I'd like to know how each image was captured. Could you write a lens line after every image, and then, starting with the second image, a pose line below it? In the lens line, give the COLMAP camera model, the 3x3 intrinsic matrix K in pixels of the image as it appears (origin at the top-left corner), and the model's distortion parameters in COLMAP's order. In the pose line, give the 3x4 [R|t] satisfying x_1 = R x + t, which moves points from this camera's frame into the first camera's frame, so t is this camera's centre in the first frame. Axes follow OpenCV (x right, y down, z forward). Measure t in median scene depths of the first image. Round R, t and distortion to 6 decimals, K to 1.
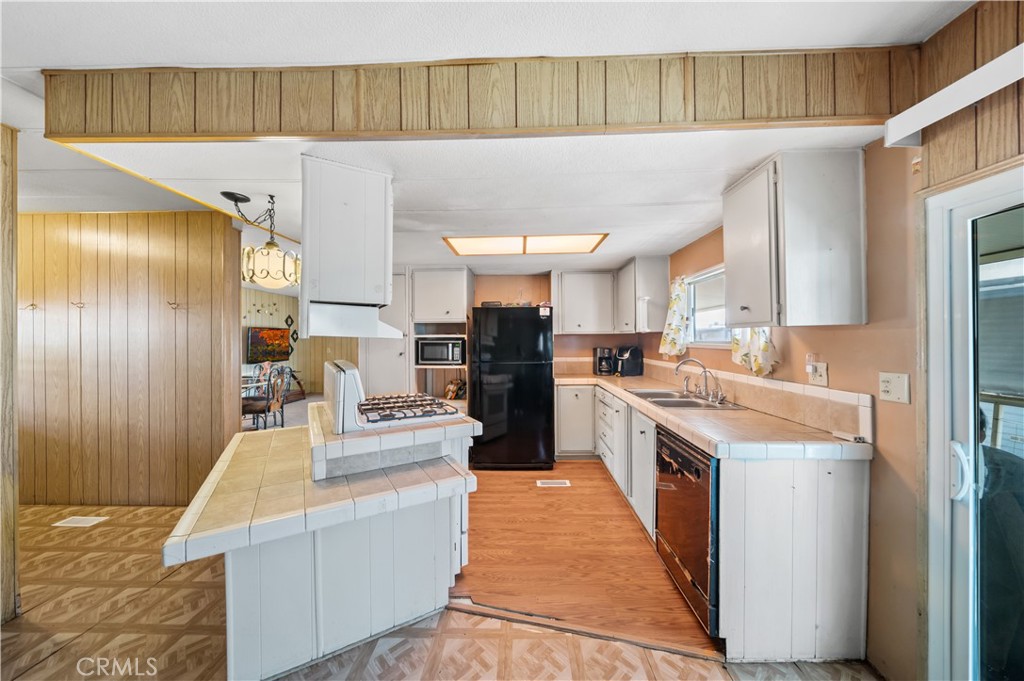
lens RADIAL K [[358.0, 0, 513.7], [0, 358.0, 339.9], [0, 0, 1]] dist [-0.002545, -0.001056]
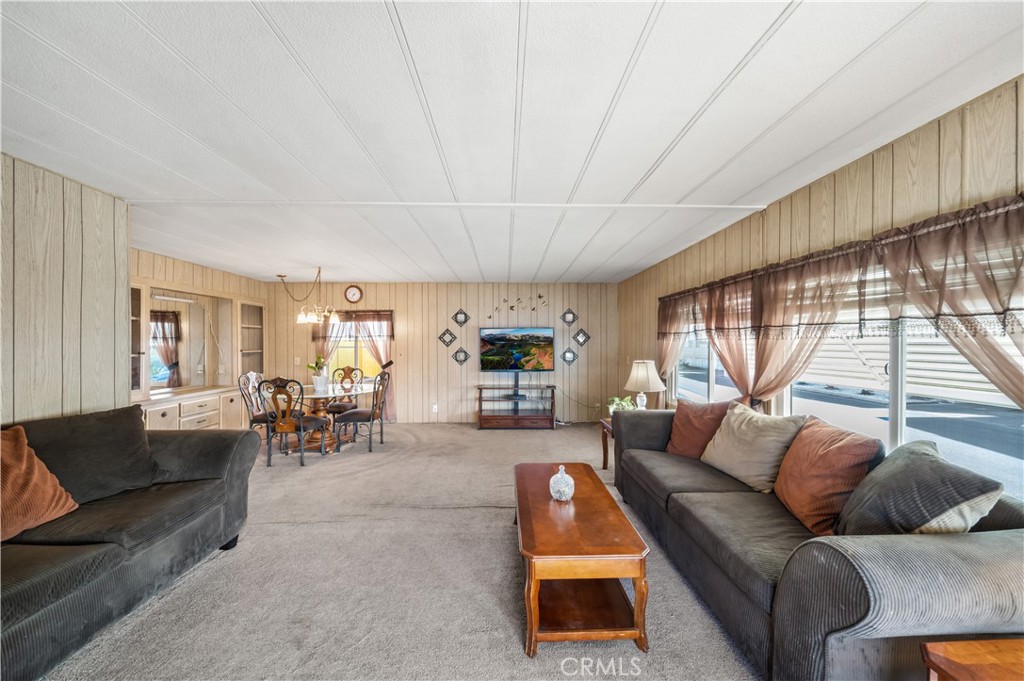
lens RADIAL K [[358.0, 0, 513.6], [0, 358.0, 342.4], [0, 0, 1]] dist [-0.002545, -0.001056]
pose [[0.048778, 0.005960, -0.998792, 0.202604], [-0.000063, 0.999982, 0.005964, -0.012472], [0.998810, -0.000228, 0.048777, 1.868032]]
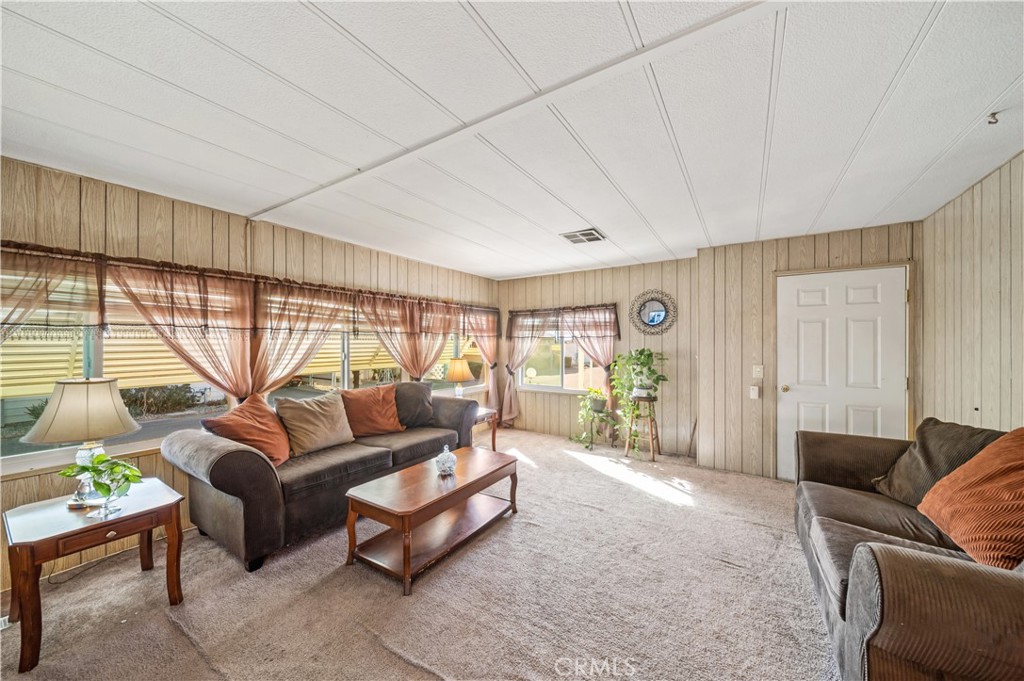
lens RADIAL K [[358.0, 0, 516.9], [0, 358.0, 341.7], [0, 0, 1]] dist [-0.002545, -0.001056]
pose [[0.517744, 0.011044, 0.855464, -0.829683], [-0.002958, 0.999934, -0.011120, -0.004086], [-0.855530, 0.003227, 0.517743, 1.521976]]
